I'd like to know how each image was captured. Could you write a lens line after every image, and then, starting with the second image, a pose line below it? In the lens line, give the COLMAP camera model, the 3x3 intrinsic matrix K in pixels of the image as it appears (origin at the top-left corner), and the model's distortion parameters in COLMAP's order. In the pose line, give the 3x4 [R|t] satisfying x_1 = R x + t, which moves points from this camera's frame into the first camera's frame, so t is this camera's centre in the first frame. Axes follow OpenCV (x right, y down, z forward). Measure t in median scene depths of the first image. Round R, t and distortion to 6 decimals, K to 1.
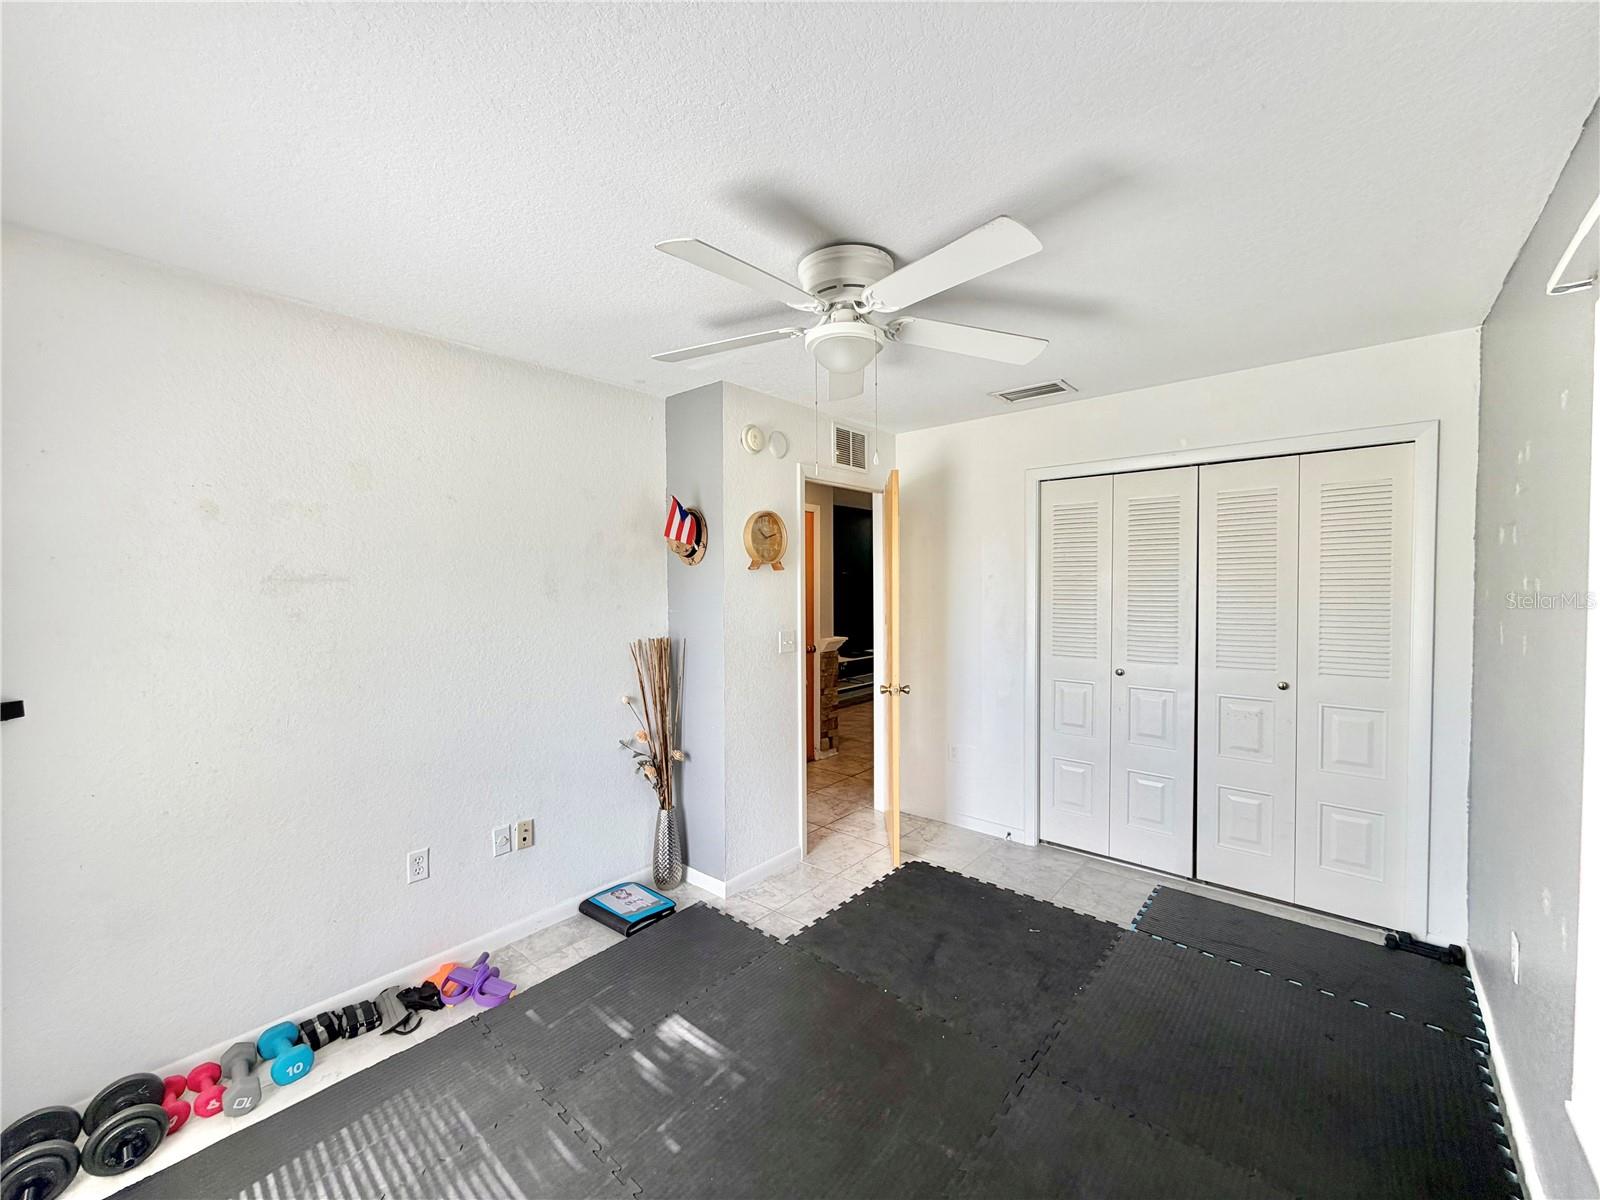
lens RADIAL K [[640.7, 0, 795.5], [0, 640.7, 601.5], [0, 0, 1]] dist [0.001166, 0.000451]
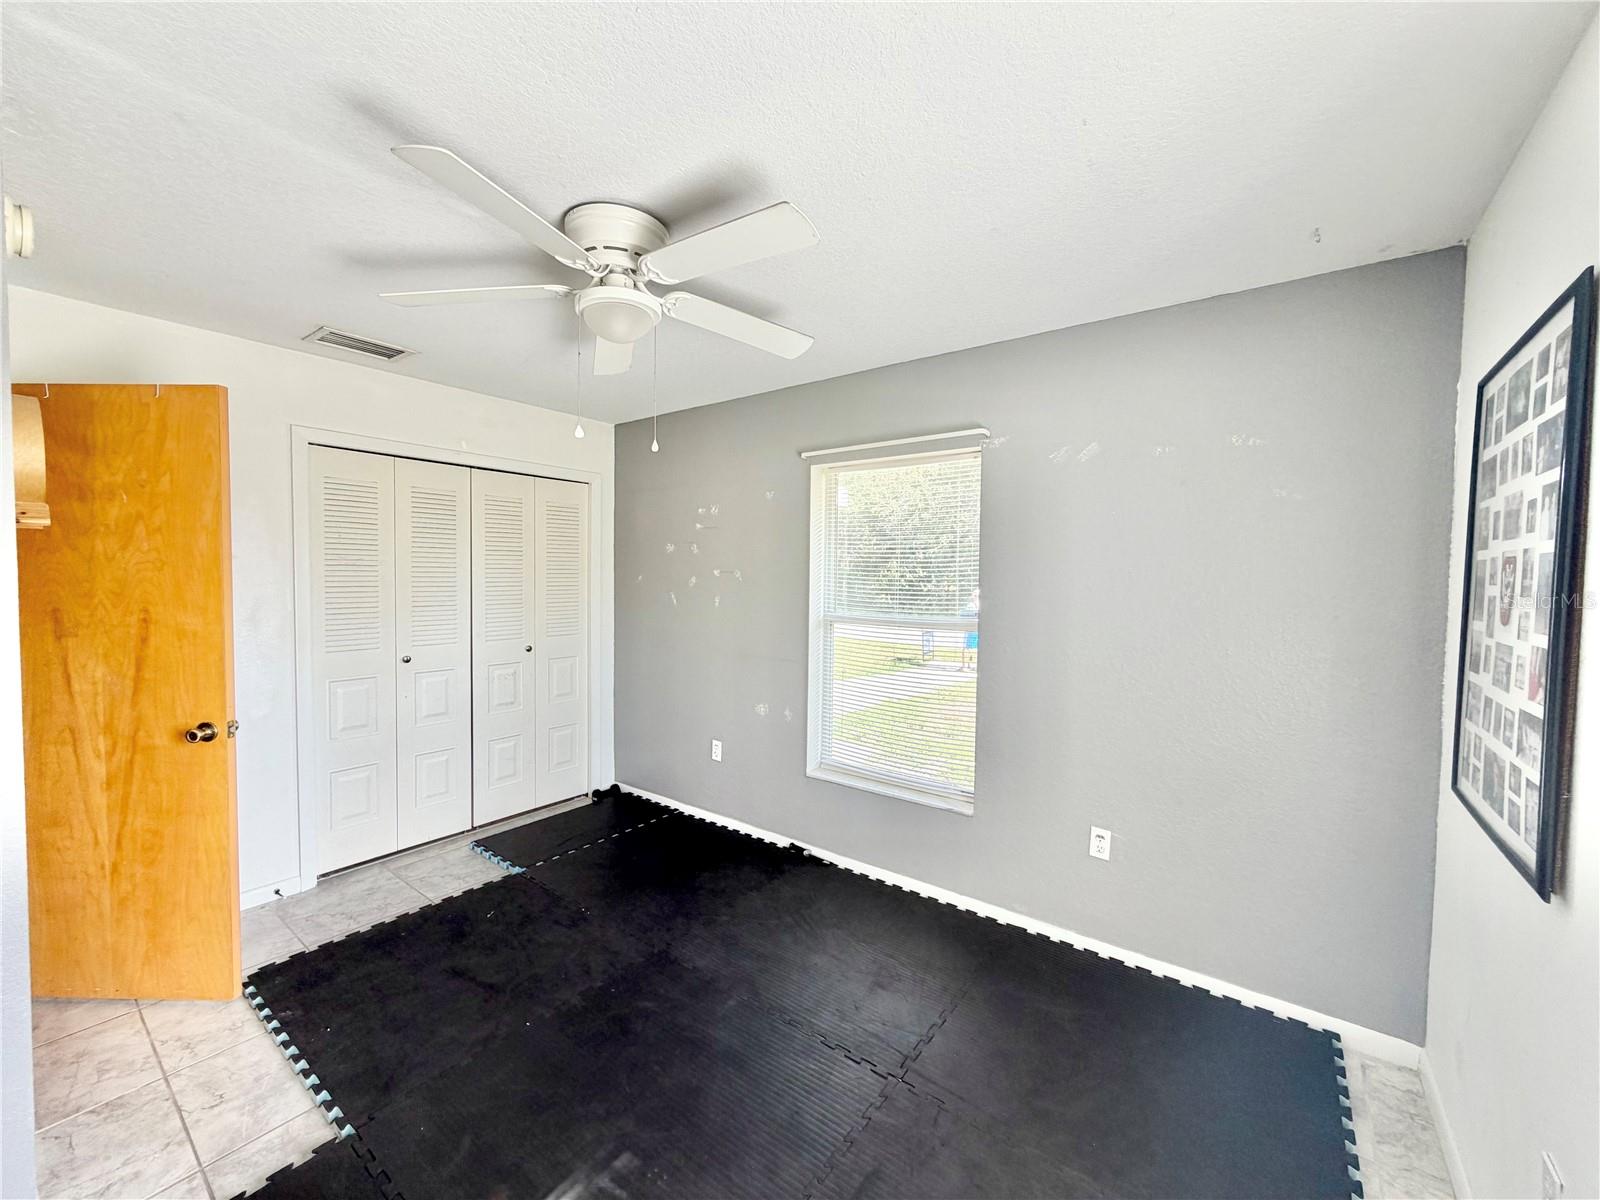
lens RADIAL K [[640.7, 0, 795.5], [0, 640.7, 601.5], [0, 0, 1]] dist [0.001166, 0.000451]
pose [[-0.064090, -0.037218, 0.997250, -0.562107], [0.016084, 0.999136, 0.038322, -0.007734], [-0.997814, 0.018496, -0.063436, 0.502784]]
